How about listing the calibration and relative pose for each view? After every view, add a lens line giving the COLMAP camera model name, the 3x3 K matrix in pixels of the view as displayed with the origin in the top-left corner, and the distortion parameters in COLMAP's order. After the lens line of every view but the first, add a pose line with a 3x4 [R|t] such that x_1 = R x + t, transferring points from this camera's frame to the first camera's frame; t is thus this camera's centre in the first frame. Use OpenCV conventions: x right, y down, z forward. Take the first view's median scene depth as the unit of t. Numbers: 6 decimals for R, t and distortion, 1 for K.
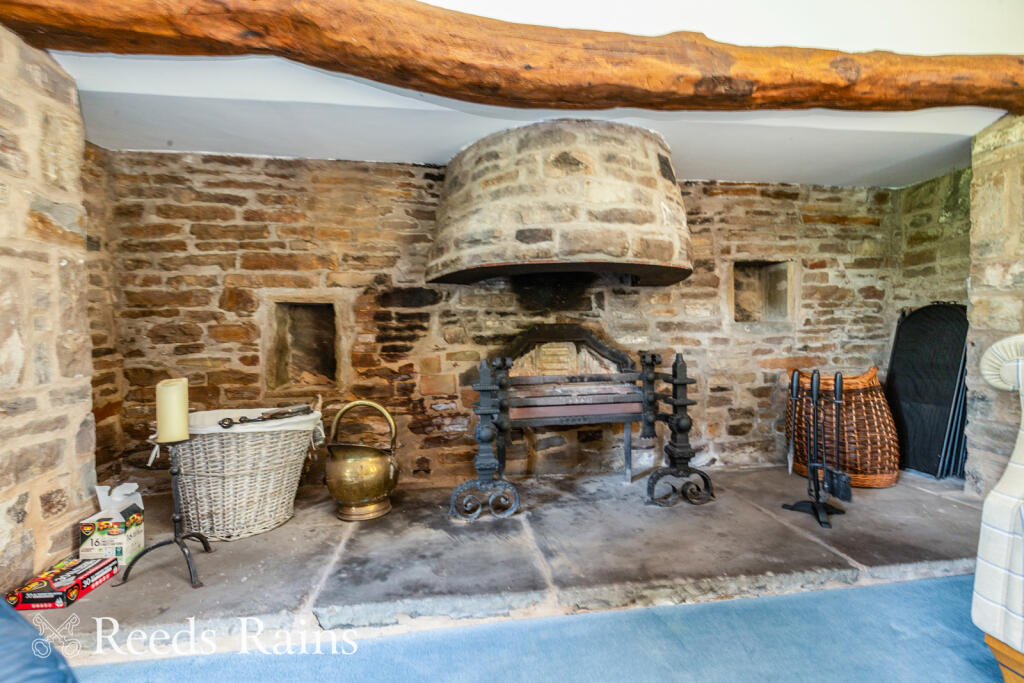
lens RADIAL K [[464.8, 0, 518.4], [0, 464.8, 343.8], [0, 0, 1]] dist [-0.000625, -0.000146]
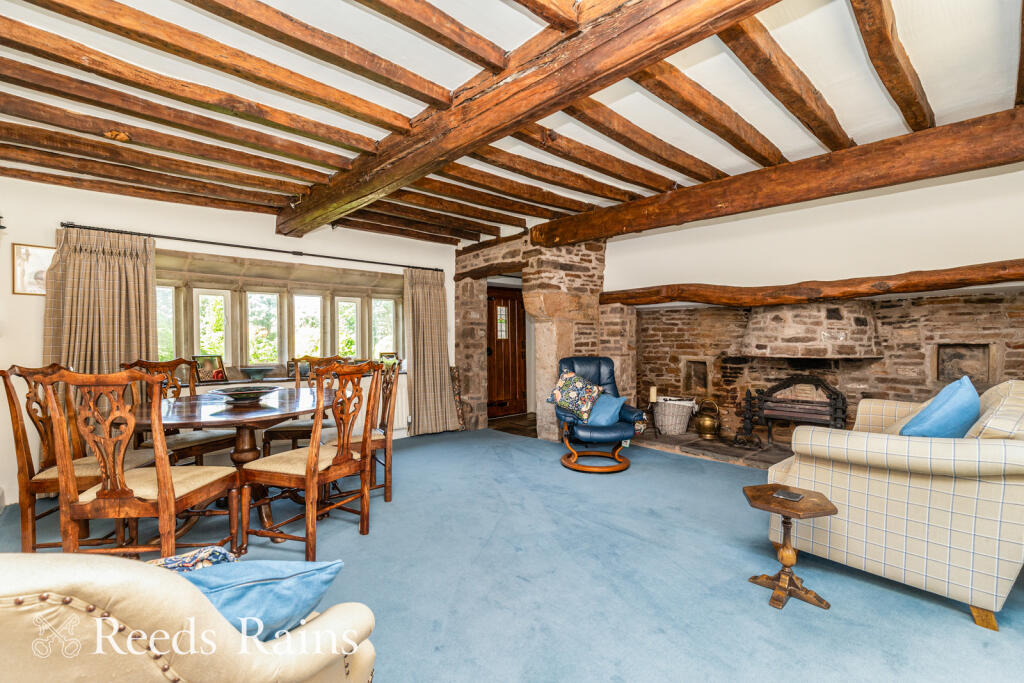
lens RADIAL K [[464.8, 0, 515.1], [0, 464.8, 341.3], [0, 0, 1]] dist [-0.000625, -0.000146]
pose [[0.578501, 0.016744, -0.815510, 1.125090], [-0.029108, 0.999576, -0.000125, -0.171151], [0.815162, 0.023810, 0.578744, -1.416310]]
